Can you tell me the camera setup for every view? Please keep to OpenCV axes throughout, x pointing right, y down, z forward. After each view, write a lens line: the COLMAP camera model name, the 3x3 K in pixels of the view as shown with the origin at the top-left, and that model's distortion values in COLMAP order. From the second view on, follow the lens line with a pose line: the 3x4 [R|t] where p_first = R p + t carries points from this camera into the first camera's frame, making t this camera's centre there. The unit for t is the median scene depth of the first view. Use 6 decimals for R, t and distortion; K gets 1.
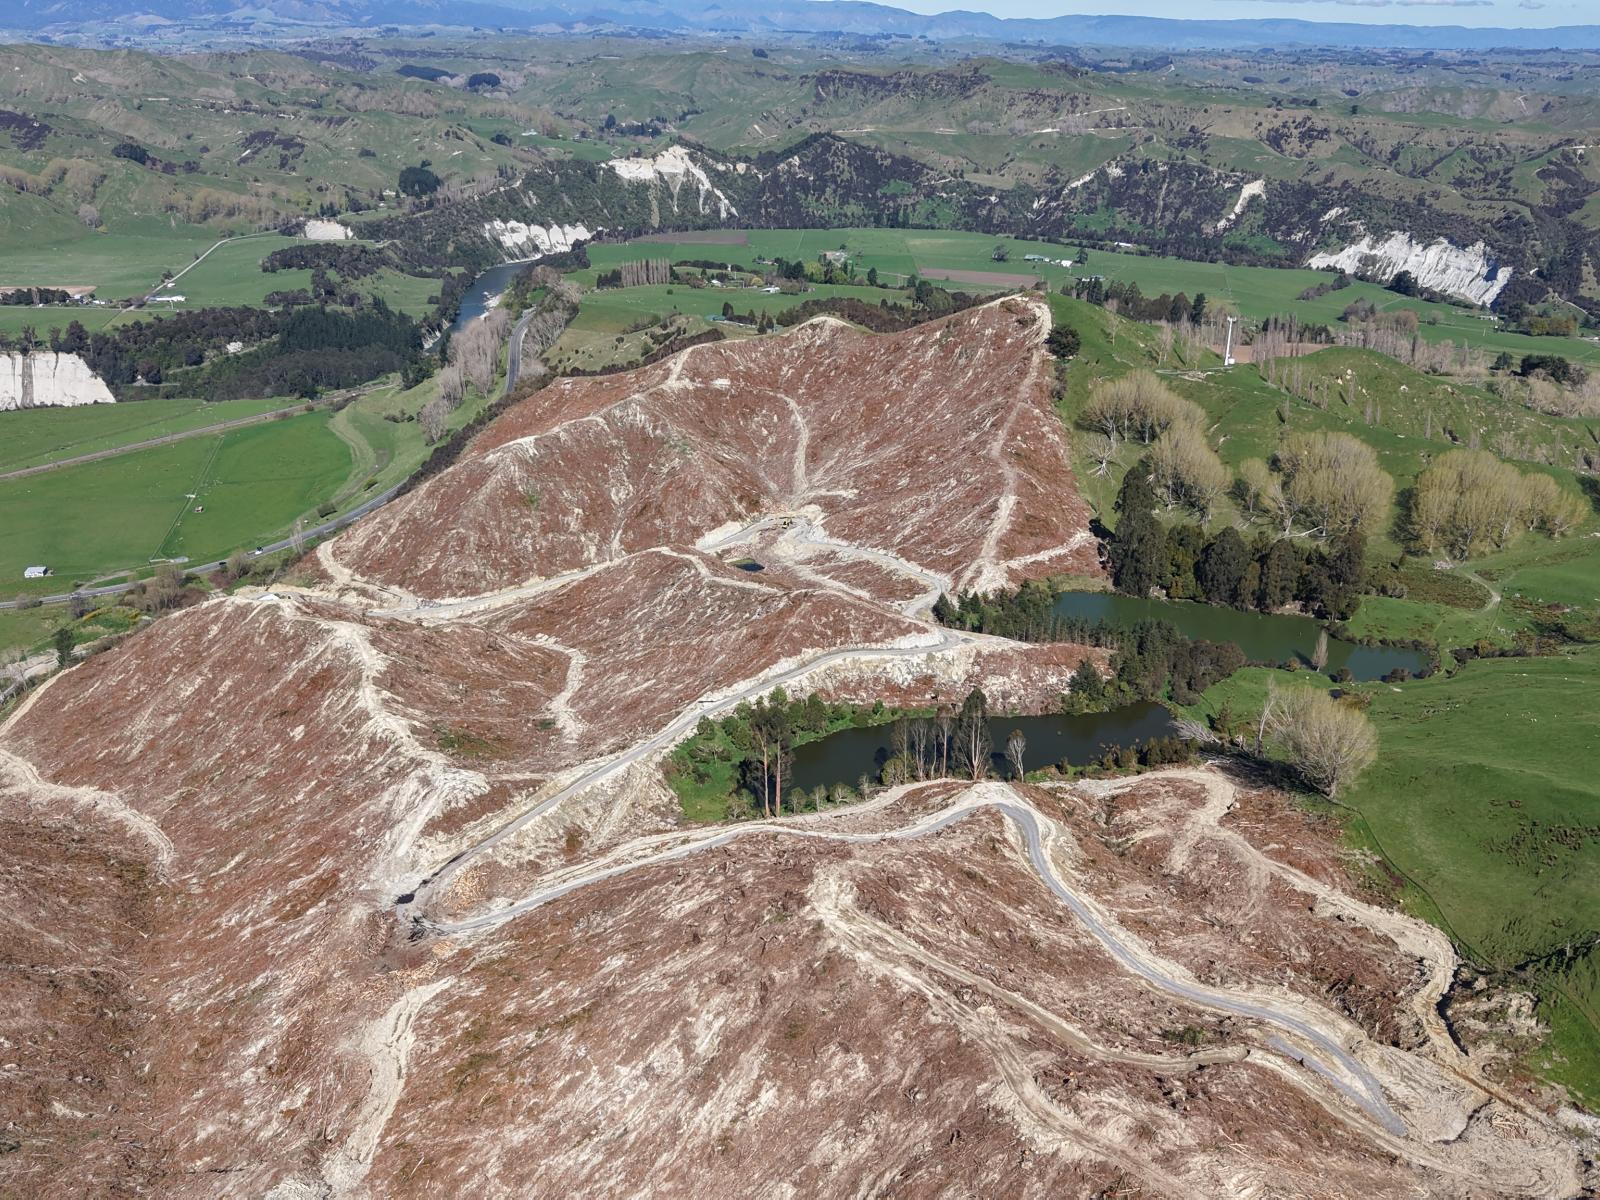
lens RADIAL K [[1404.7, 0, 793.6], [0, 1404.7, 600.2], [0, 0, 1]] dist [0.090880, -0.209266]
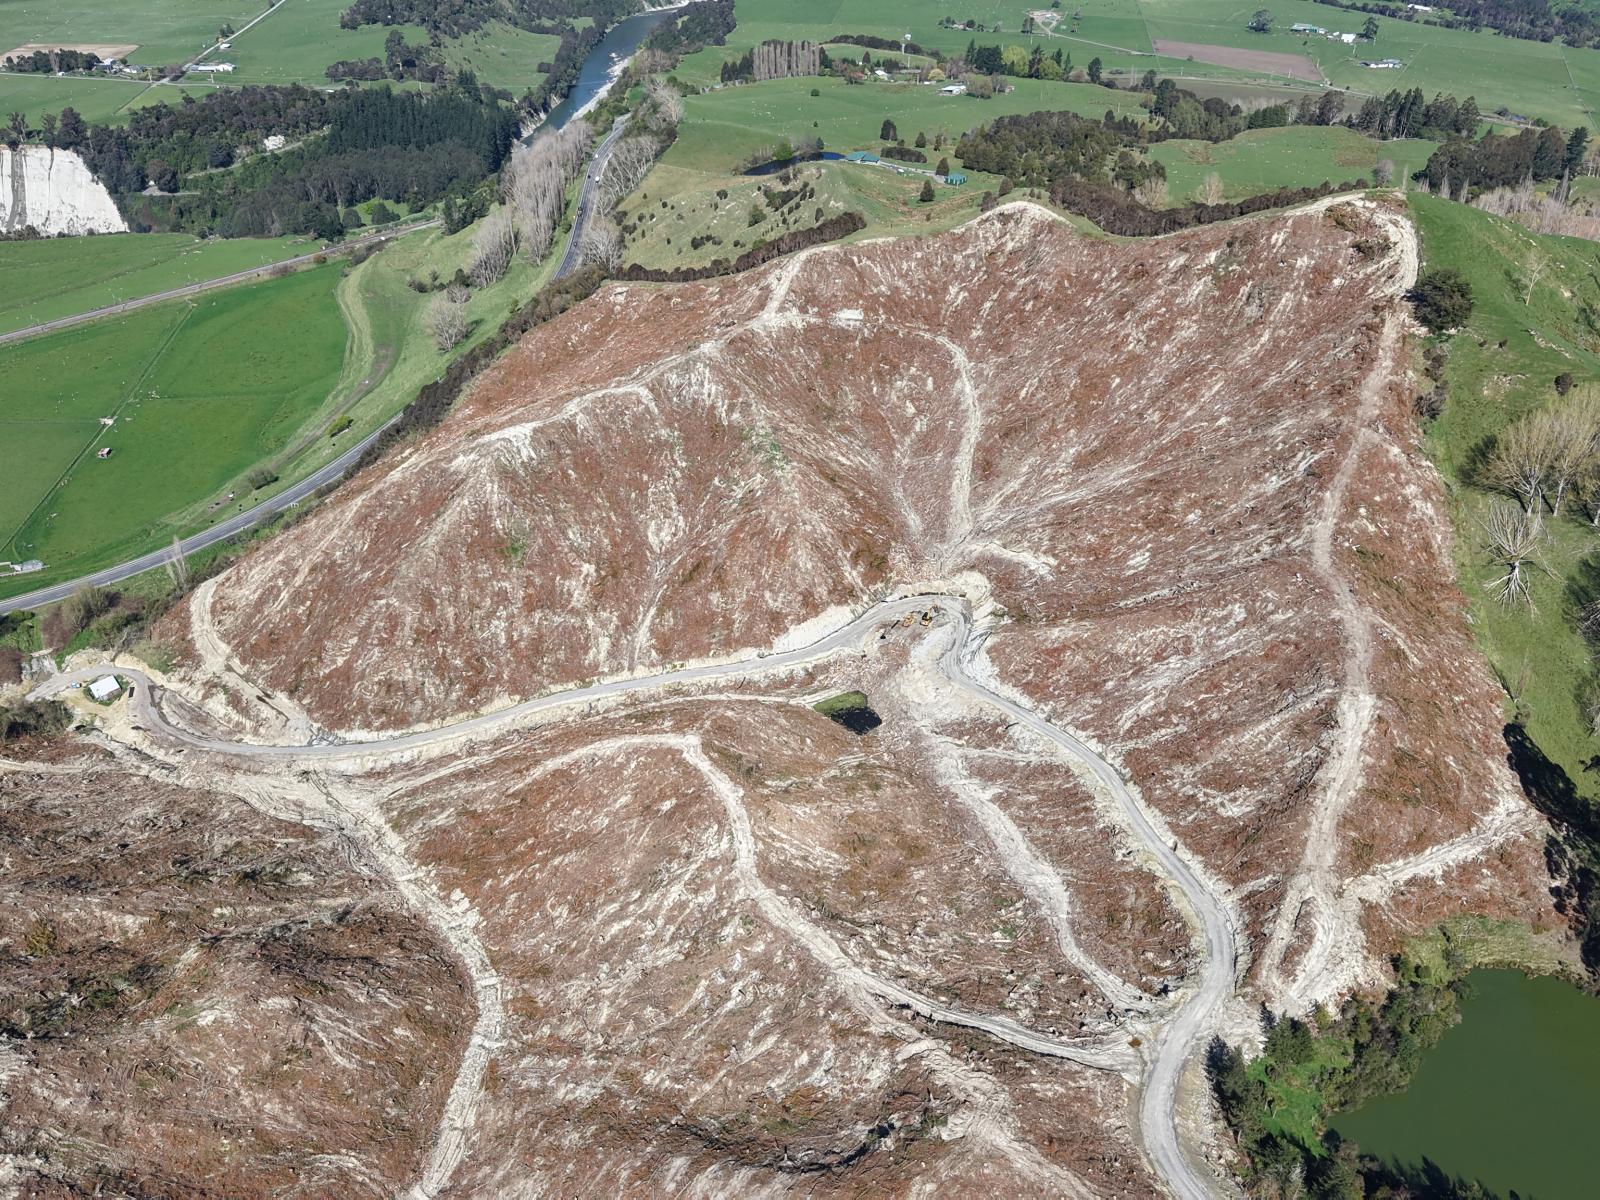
lens RADIAL K [[1404.7, 0, 795.6], [0, 1404.7, 593.5], [0, 0, 1]] dist [0.090880, -0.209266]
pose [[0.991392, 0.069501, -0.110953, 0.003773], [-0.049045, 0.982906, 0.177456, -0.147875], [0.121390, -0.170487, 0.977854, 0.370024]]
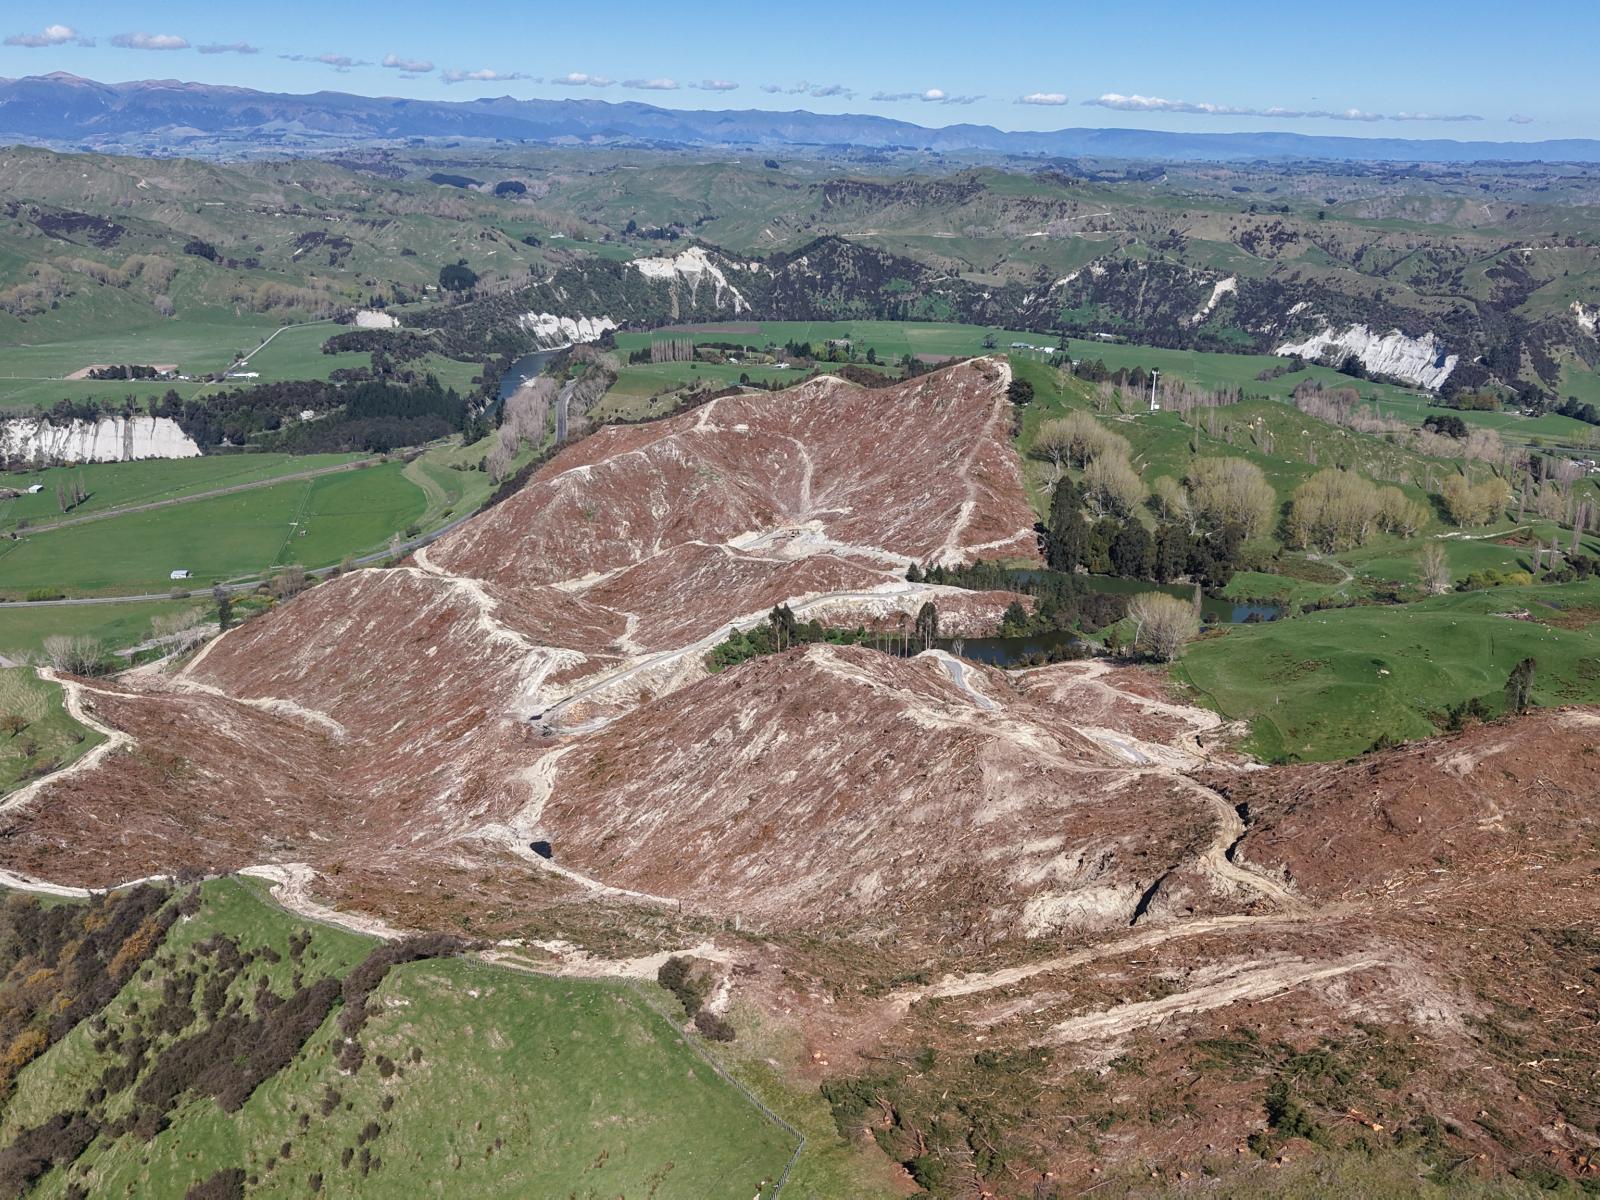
lens RADIAL K [[1404.7, 0, 793.6], [0, 1404.7, 605.8], [0, 0, 1]] dist [0.090880, -0.209266]
pose [[0.999974, 0.004284, -0.005725, 0.001494], [-0.004653, 0.997803, -0.066083, 0.080750], [0.005430, 0.066108, 0.997798, -0.202560]]
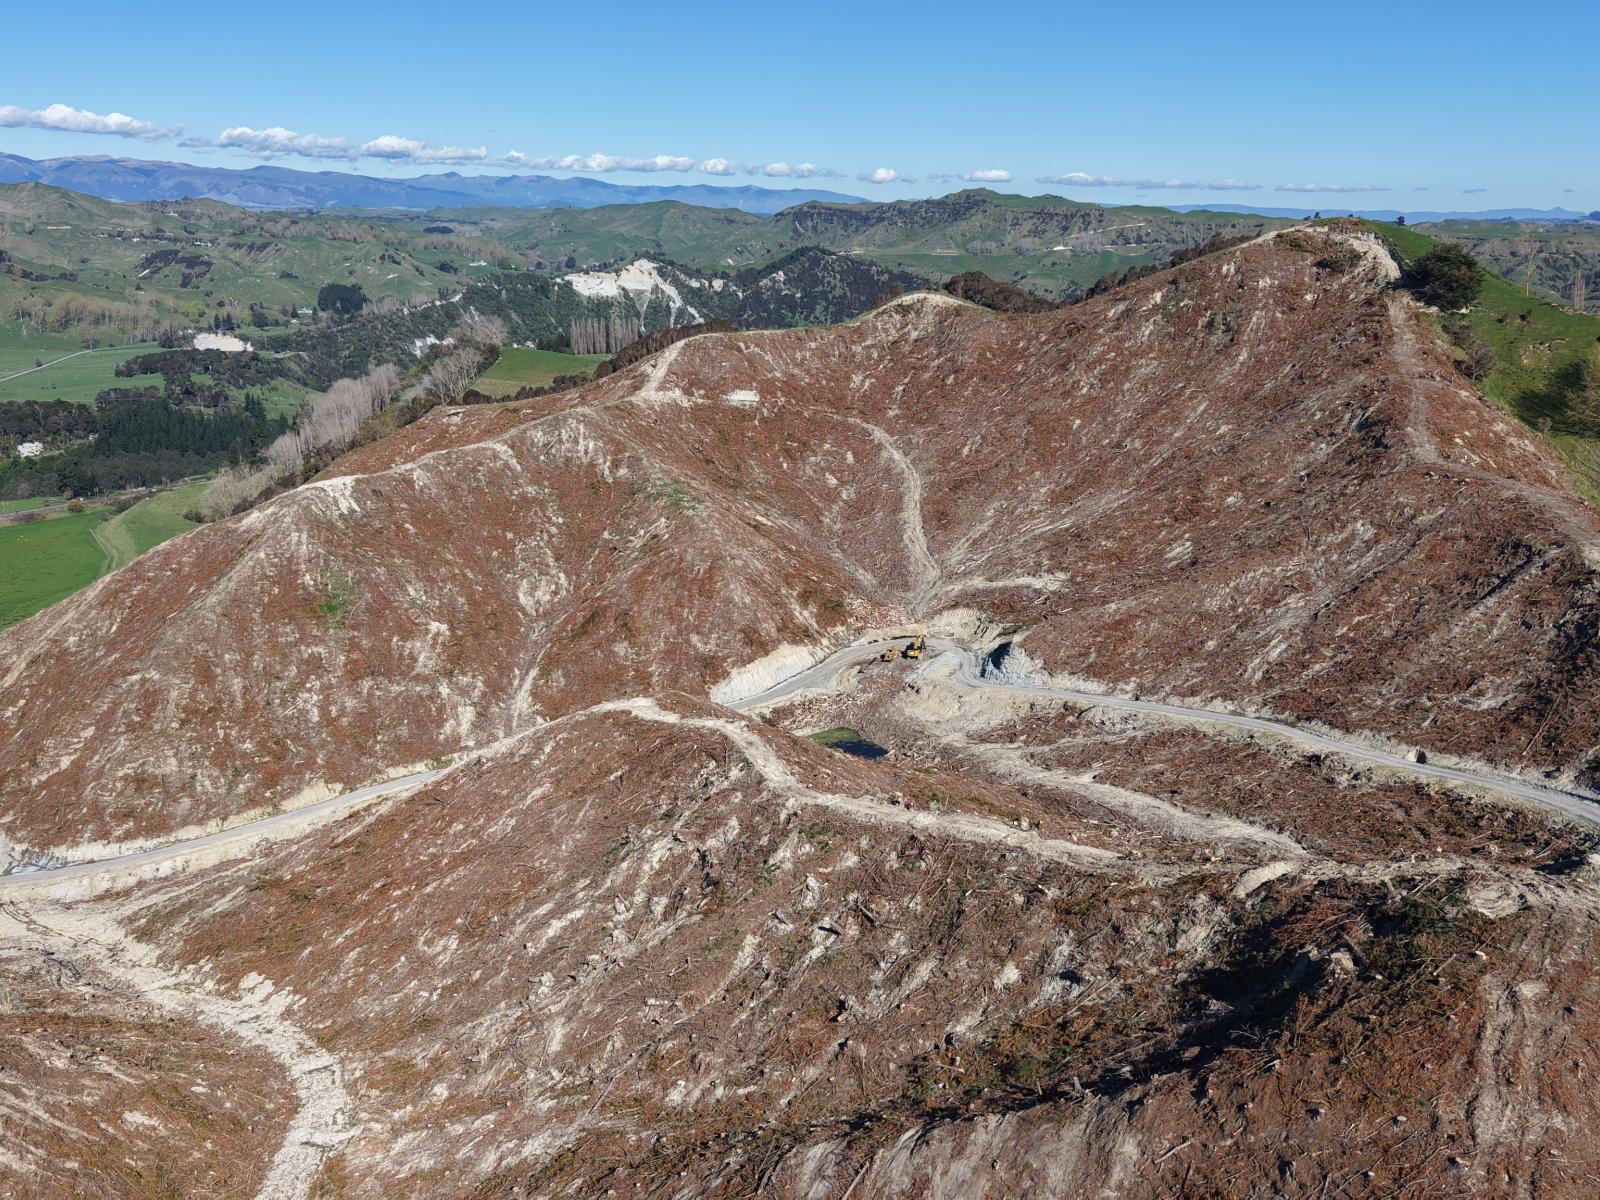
lens RADIAL K [[1404.7, 0, 791.9], [0, 1404.7, 606.4], [0, 0, 1]] dist [0.090880, -0.209266]
pose [[0.999610, -0.013386, 0.024516, -0.048247], [0.016208, 0.992788, -0.118780, -0.014343], [-0.022749, 0.119132, 0.992618, 0.501450]]
